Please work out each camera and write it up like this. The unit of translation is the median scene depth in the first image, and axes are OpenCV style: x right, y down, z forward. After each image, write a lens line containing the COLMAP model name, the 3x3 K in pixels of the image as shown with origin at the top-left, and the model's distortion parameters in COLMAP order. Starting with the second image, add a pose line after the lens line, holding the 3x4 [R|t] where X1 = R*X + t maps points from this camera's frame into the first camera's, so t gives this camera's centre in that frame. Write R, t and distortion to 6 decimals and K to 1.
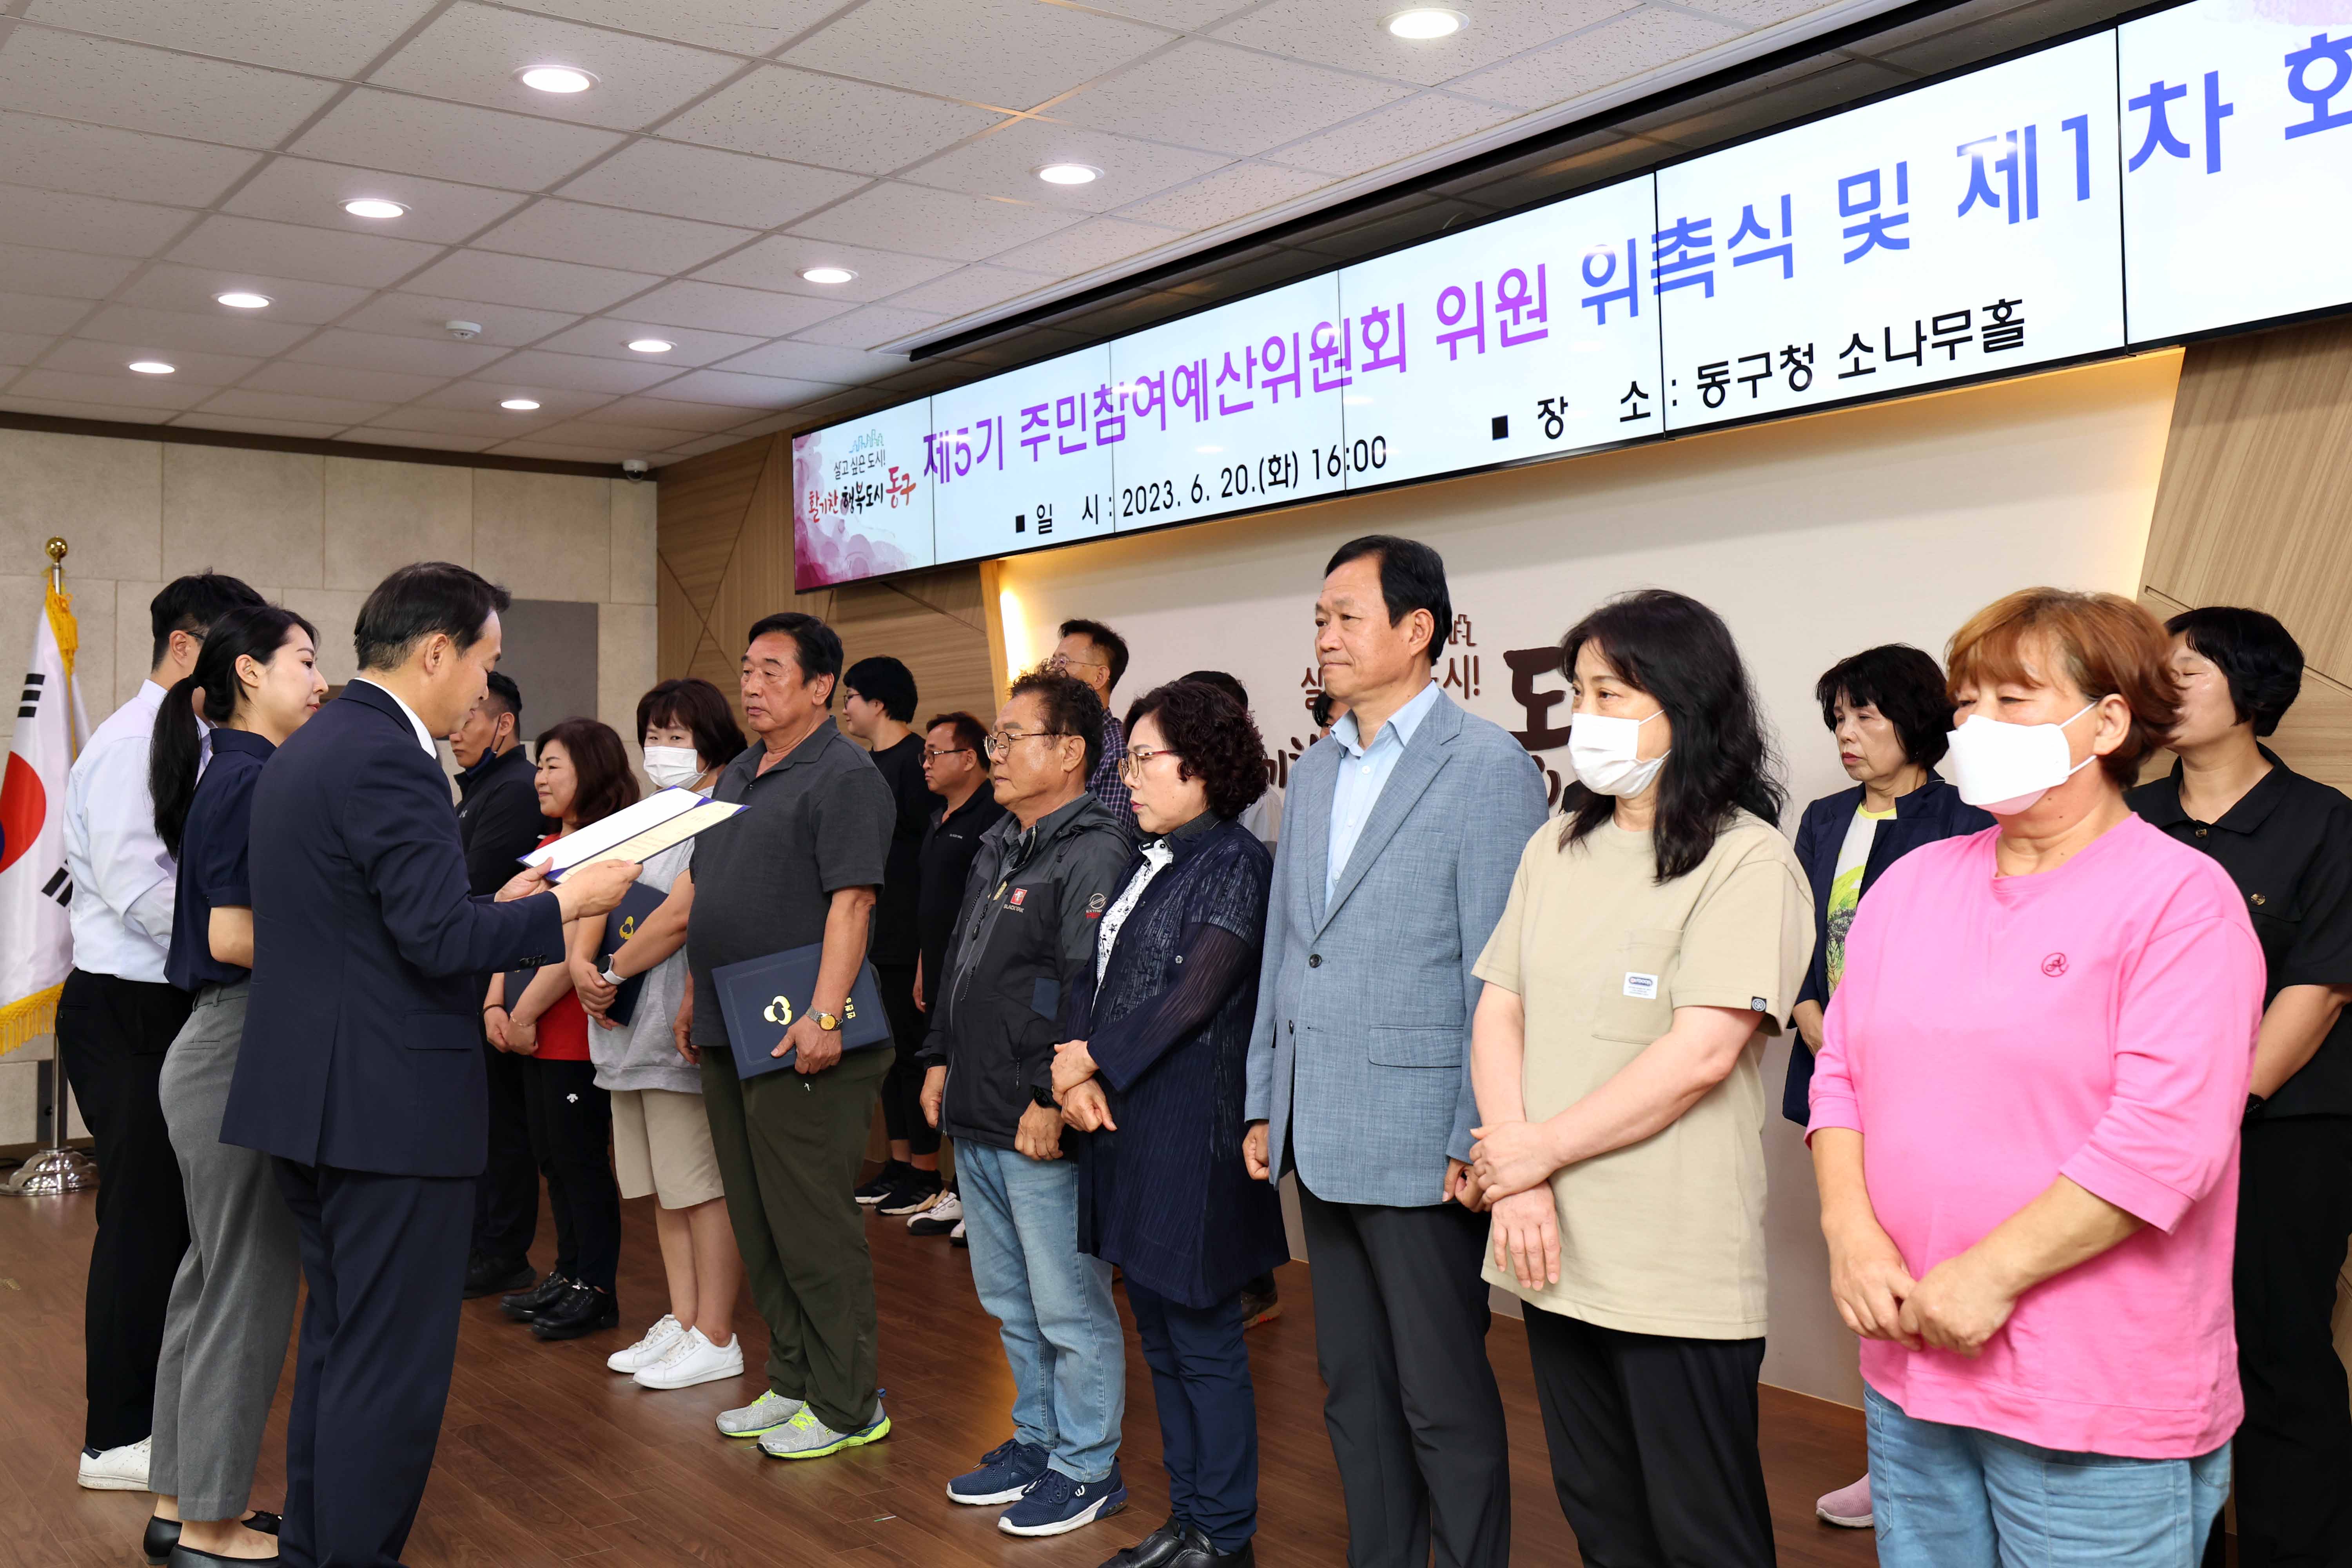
lens RADIAL K [[2232.2, 0, 1175.9], [0, 2232.2, 715.9], [0, 0, 1]] dist [0.013192, 0.081187]
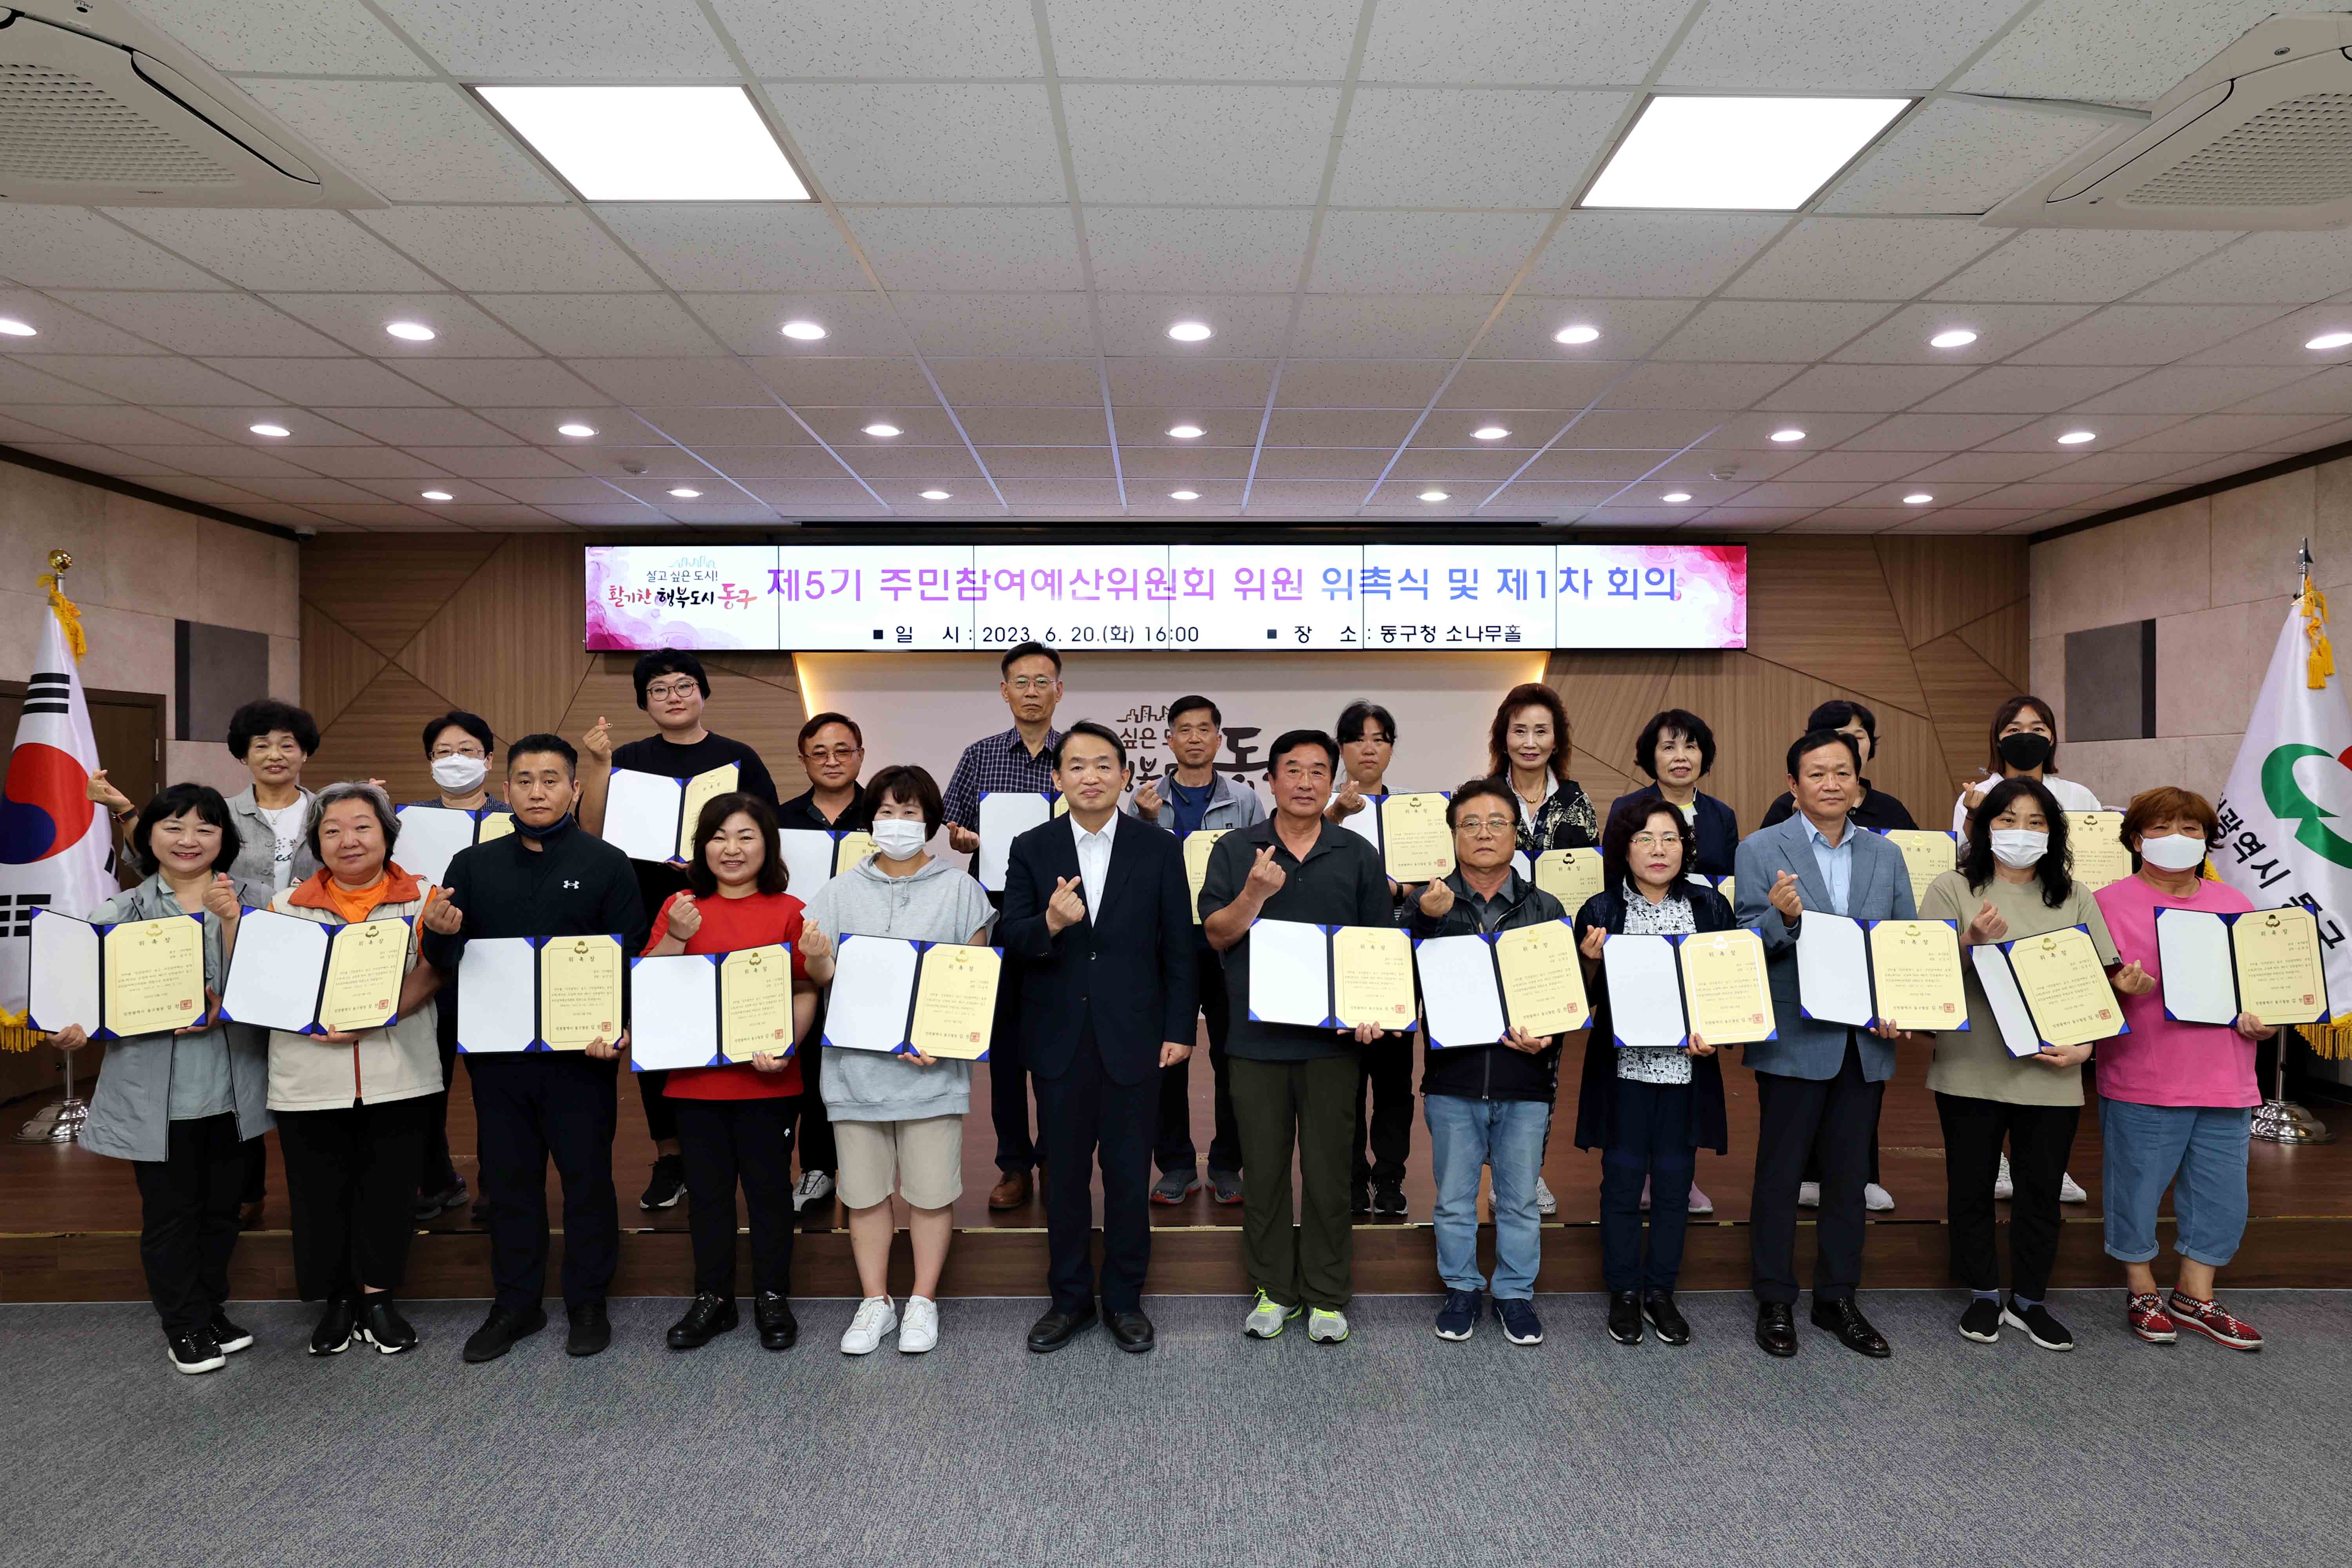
lens RADIAL K [[1355.4, 0, 1204.7], [0, 1355.4, 789.2], [0, 0, 1]] dist [-0.036694, 0.023373]
pose [[0.569218, 0.006837, 0.822158, -1.082450], [-0.032558, 0.999369, 0.014230, 0.015605], [-0.821542, -0.034868, 0.569082, 0.252609]]
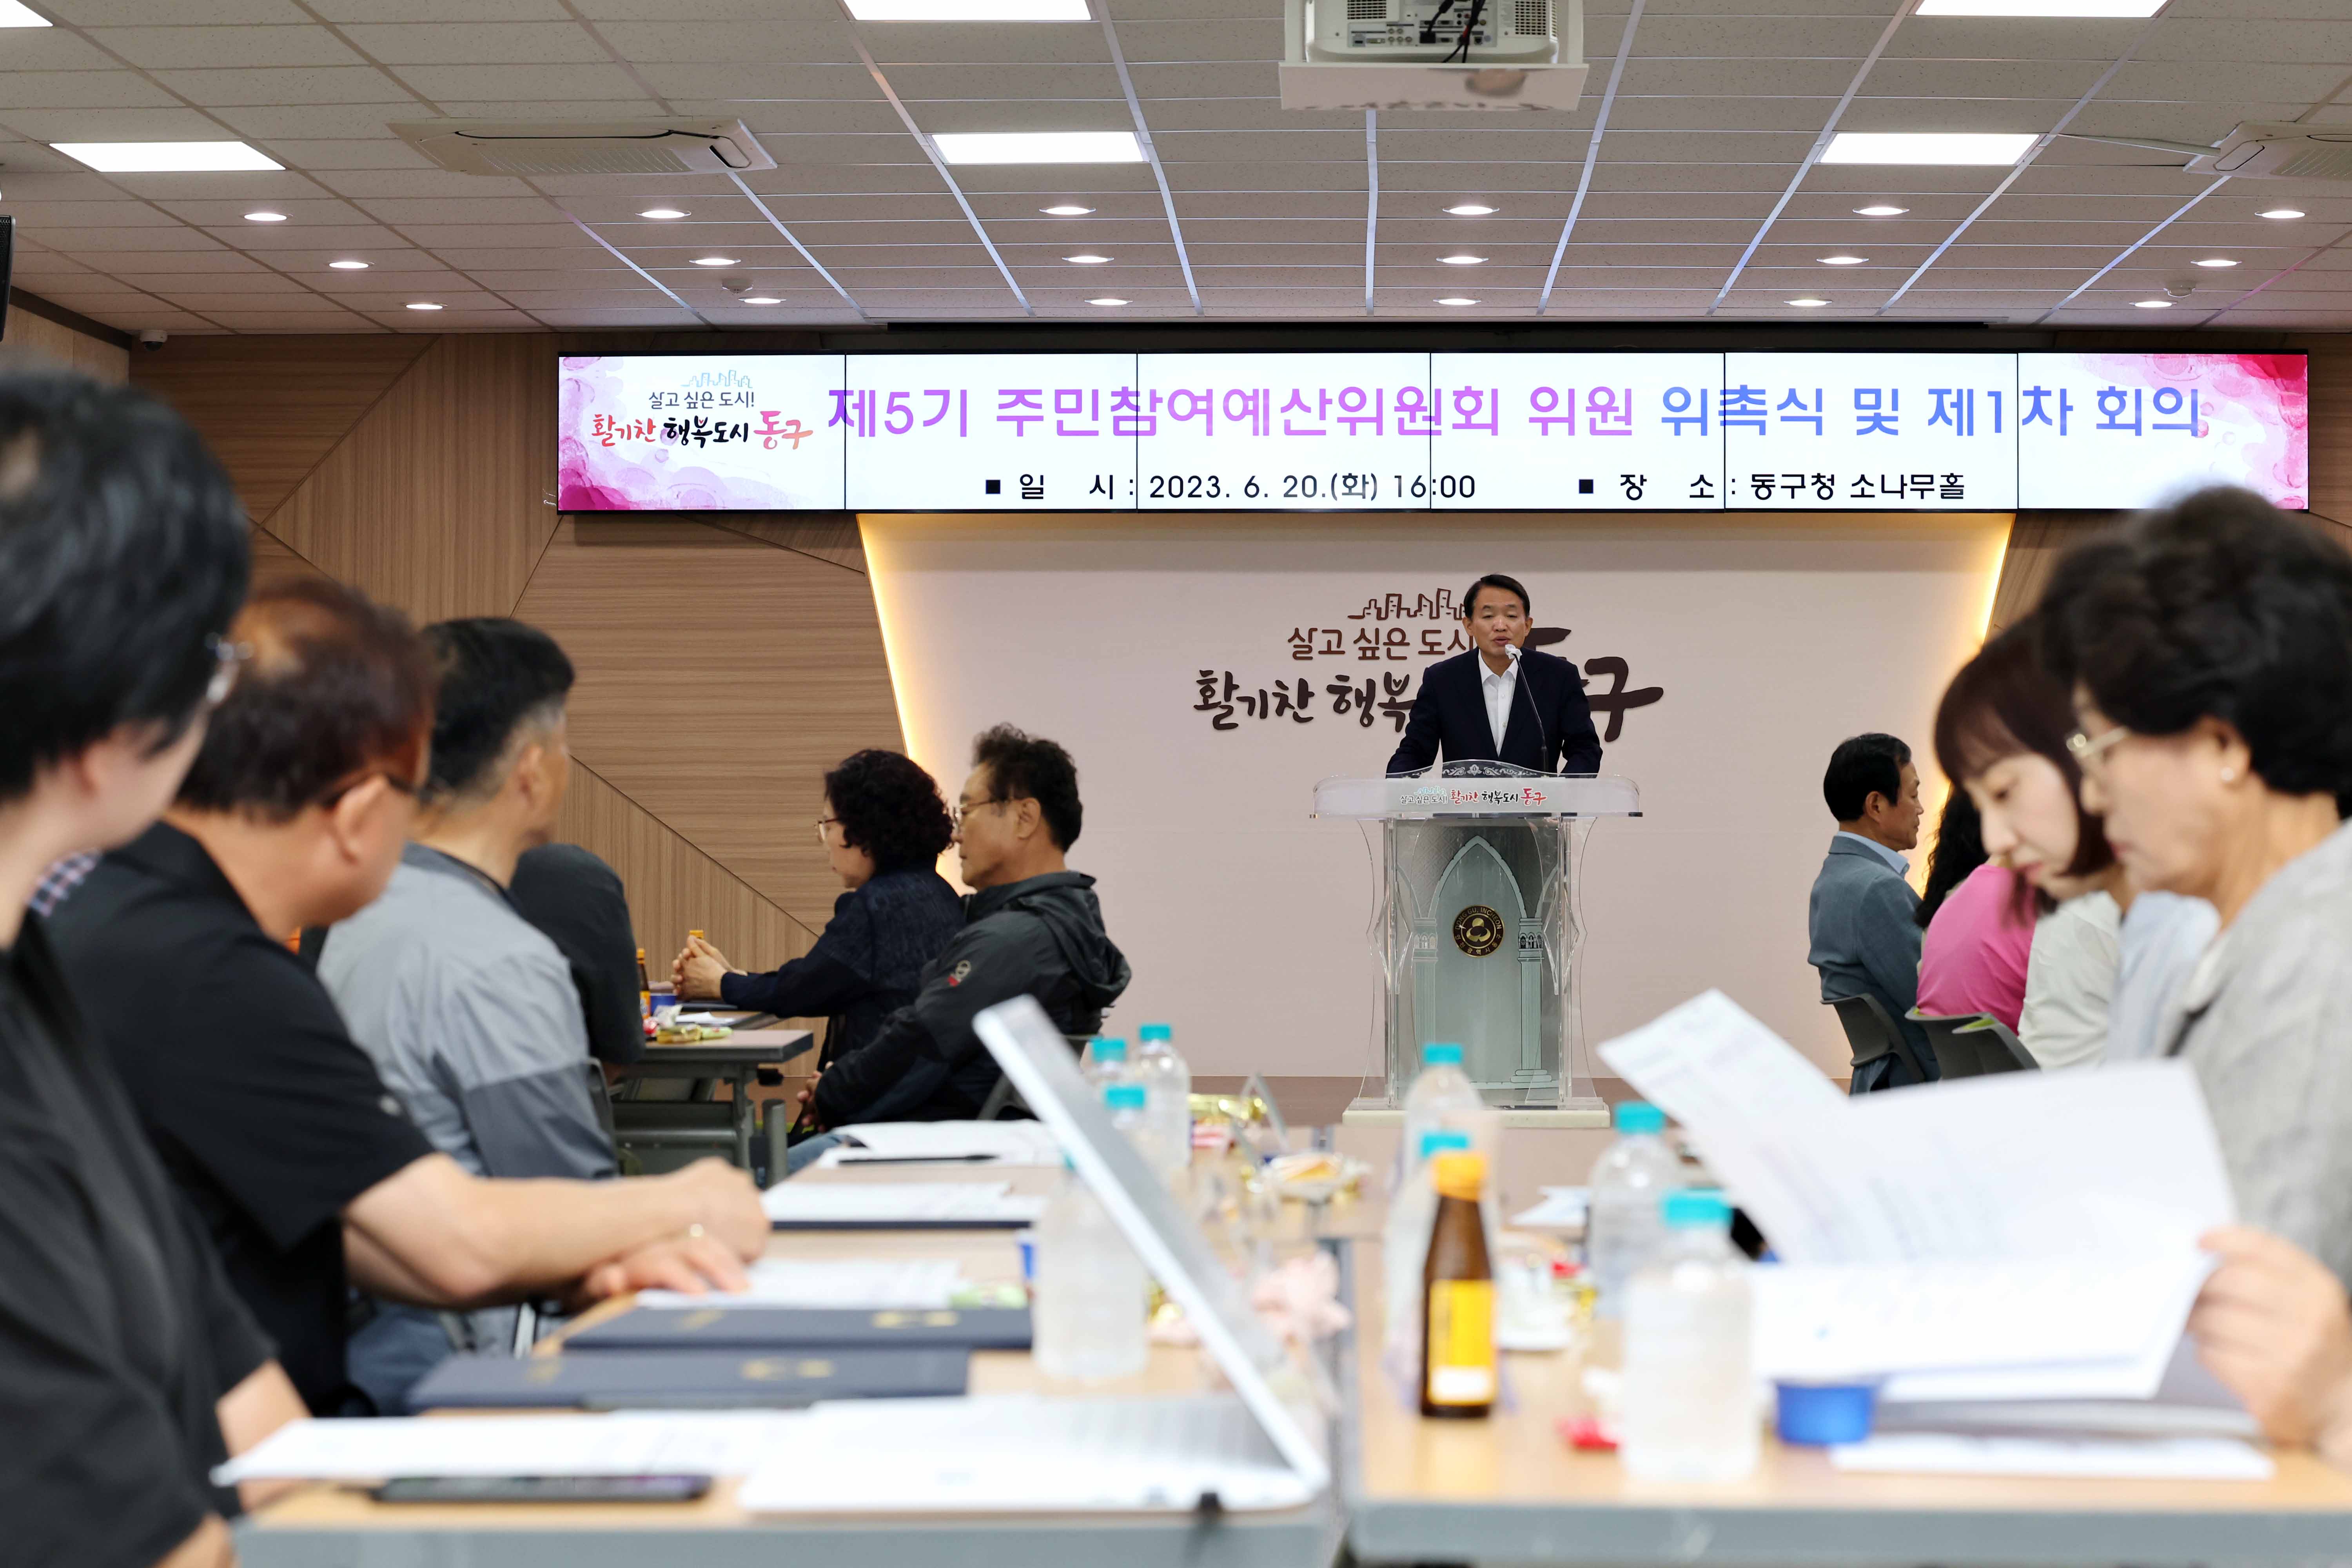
lens RADIAL K [[4633.3, 0, 1171.6], [0, 4633.3, 847.2], [0, 0, 1]] dist [-0.193780, -0.203881]
pose [[0.622086, 0.009867, 0.782886, -2.589309], [-0.036248, 0.999211, 0.016210, 0.080529], [-0.782109, -0.038462, 0.621953, -0.788915]]
